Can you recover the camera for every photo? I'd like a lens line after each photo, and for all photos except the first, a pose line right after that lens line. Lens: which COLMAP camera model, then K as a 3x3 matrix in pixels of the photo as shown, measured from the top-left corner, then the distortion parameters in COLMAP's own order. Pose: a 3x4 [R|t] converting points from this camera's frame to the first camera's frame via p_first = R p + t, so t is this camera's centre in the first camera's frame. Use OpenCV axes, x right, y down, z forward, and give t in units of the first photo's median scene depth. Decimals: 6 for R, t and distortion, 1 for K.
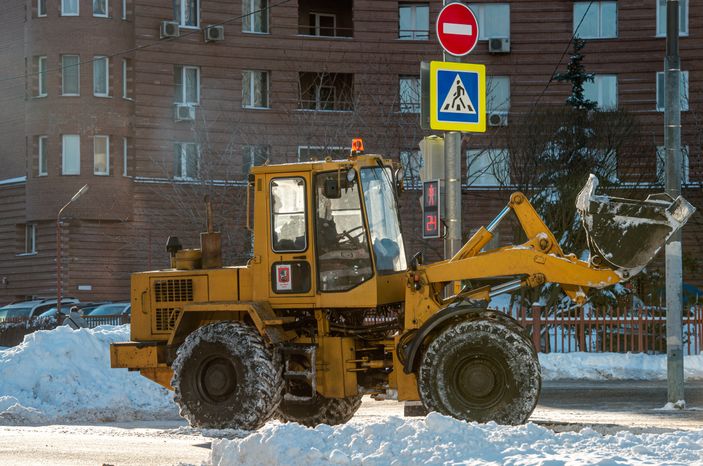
lens RADIAL K [[2267.5, 0, 357.9], [0, 2267.5, 248.0], [0, 0, 1]] dist [0.414843, 0.871842]
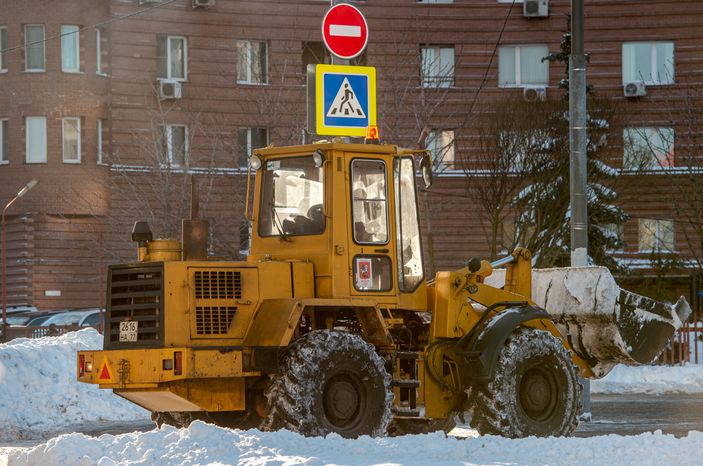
lens RADIAL K [[2948.4, 0, 366.2], [0, 2948.4, 222.3], [0, 0, 1]] dist [1.001033, 2.965902]
pose [[0.998665, -0.004841, -0.051421, 0.057753], [0.004679, 0.999984, -0.003279, -0.005234], [0.051436, 0.003034, 0.998672, -0.125408]]
